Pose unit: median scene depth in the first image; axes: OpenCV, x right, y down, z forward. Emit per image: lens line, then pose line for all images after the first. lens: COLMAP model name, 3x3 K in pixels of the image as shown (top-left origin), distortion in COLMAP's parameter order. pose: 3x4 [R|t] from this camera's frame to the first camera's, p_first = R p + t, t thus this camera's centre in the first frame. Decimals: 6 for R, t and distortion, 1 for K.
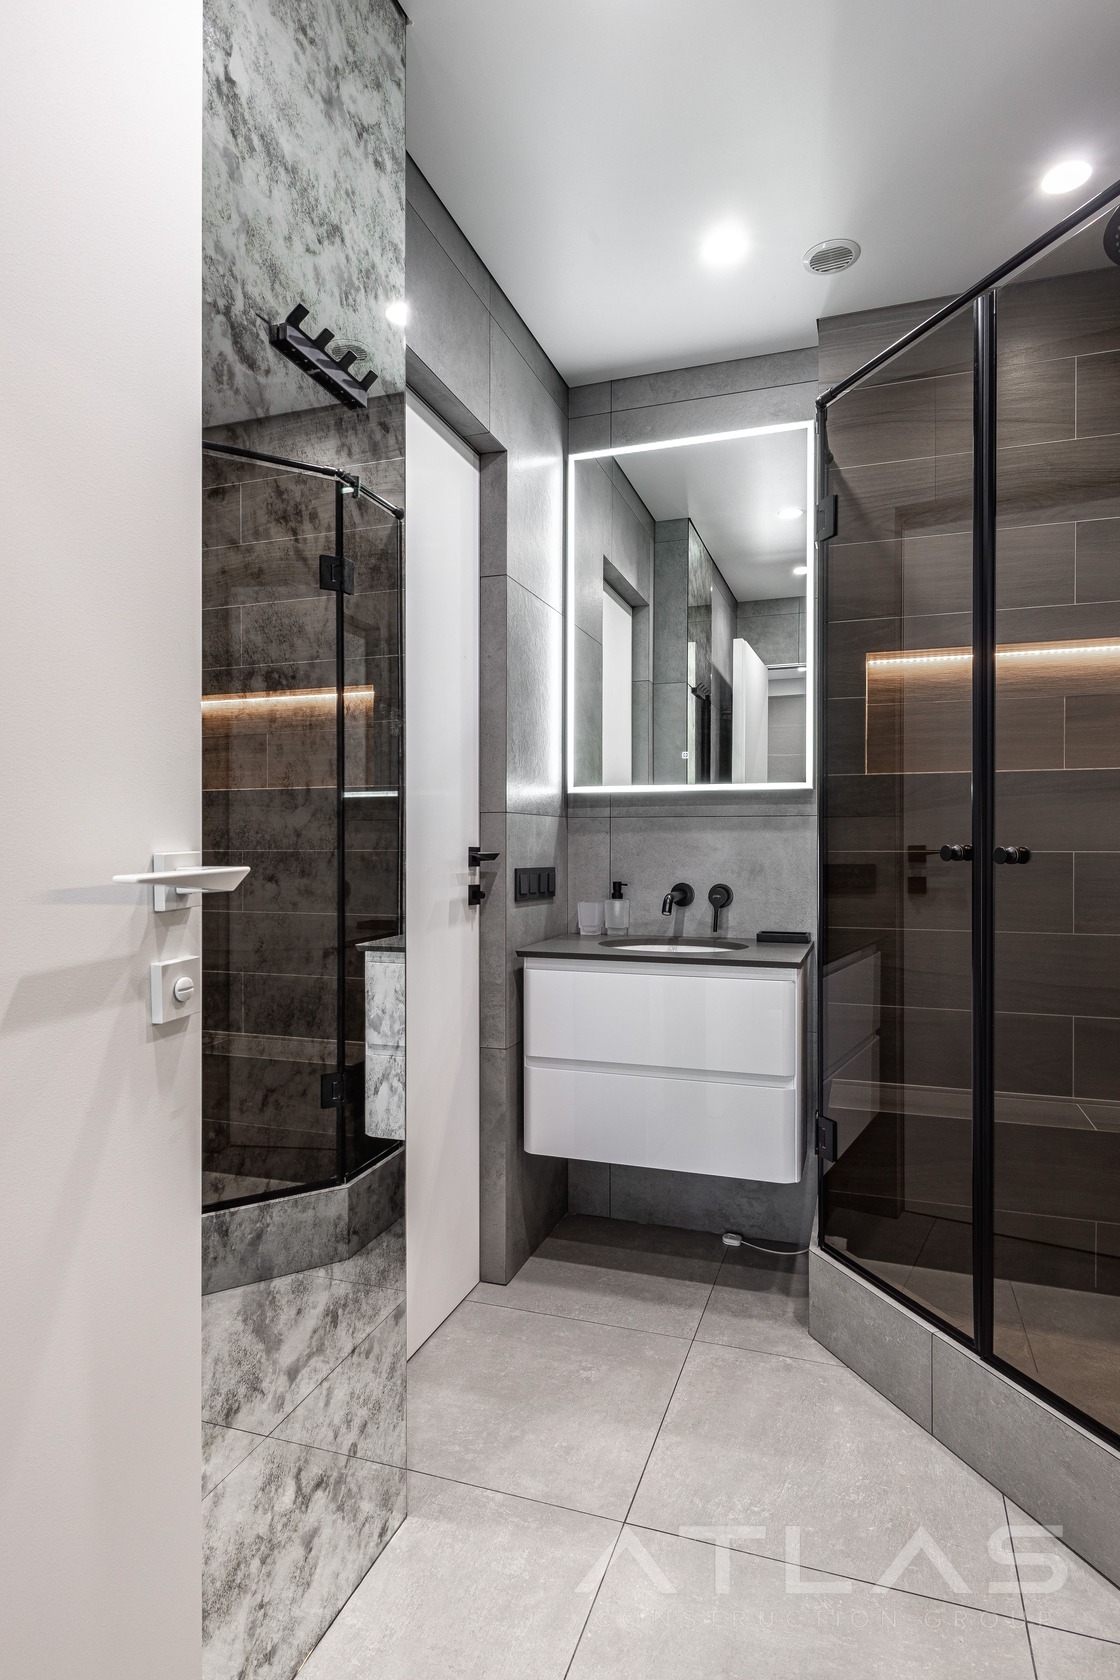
lens RADIAL K [[954.3, 0, 556.6], [0, 954.3, 851.0], [0, 0, 1]] dist [0.013072, -0.000470]
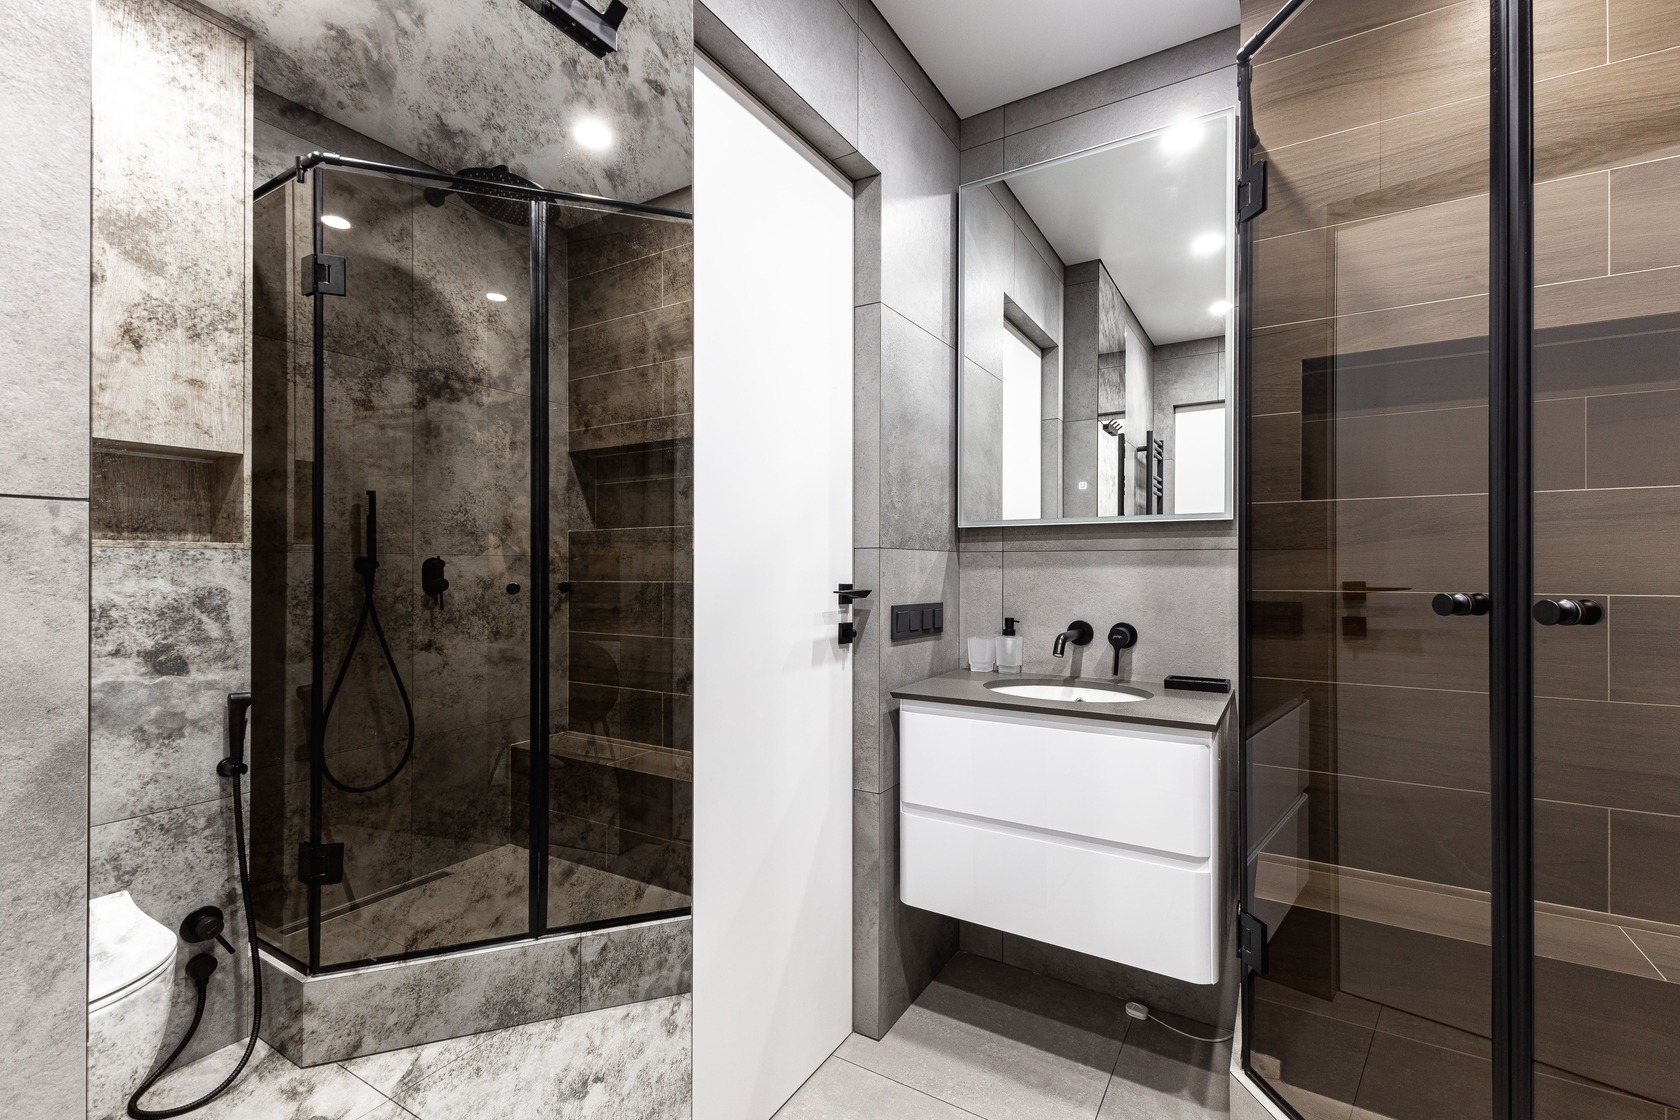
lens RADIAL K [[763.8, 0, 804.4], [0, 763.8, 569.4], [0, 0, 1]] dist [0.014720, -0.002886]
pose [[0.969259, 0.001066, -0.246039, 0.063351], [-0.002990, 0.999968, -0.007445, -0.013030], [0.246023, 0.007952, 0.969231, 0.230937]]
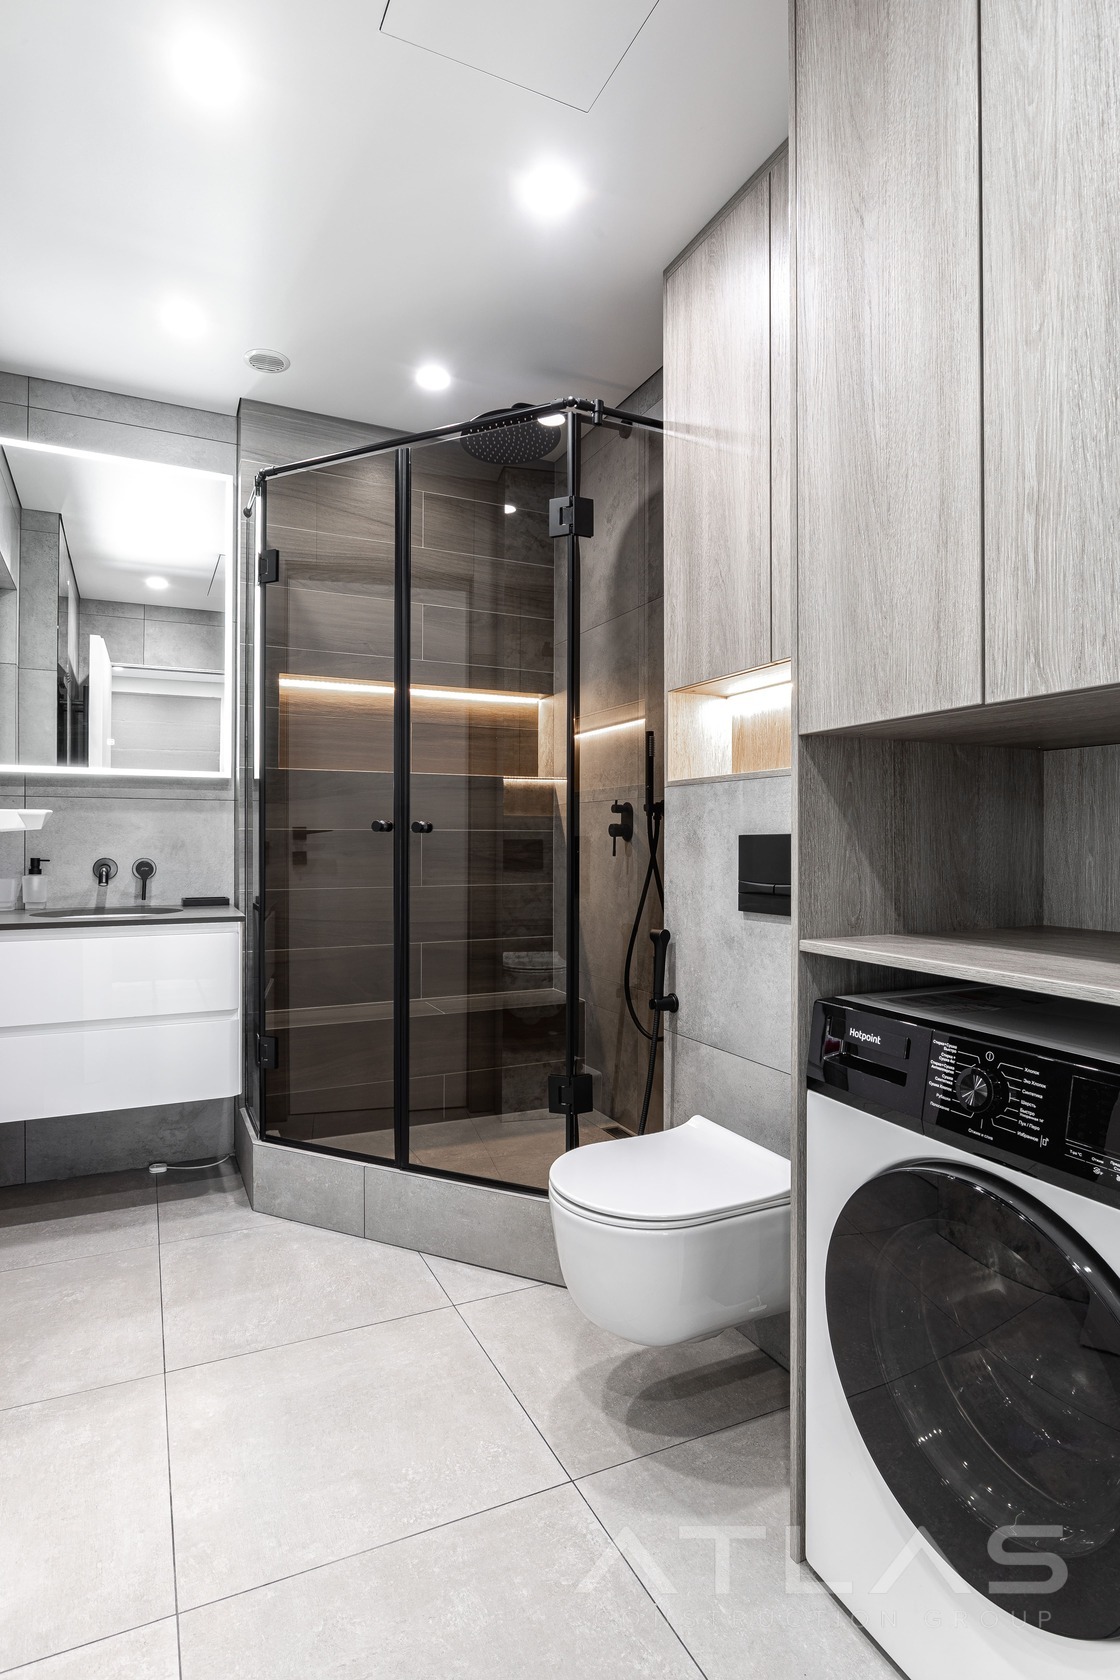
lens RADIAL K [[836.7, 0, 560.1], [0, 836.7, 842.5], [0, 0, 1]] dist [-0.013030, 0.001164]
pose [[0.726074, -0.003082, 0.687610, -0.174104], [0.002133, 0.999995, 0.002229, 0.017219], [-0.687613, -0.000151, 0.726077, -0.063593]]
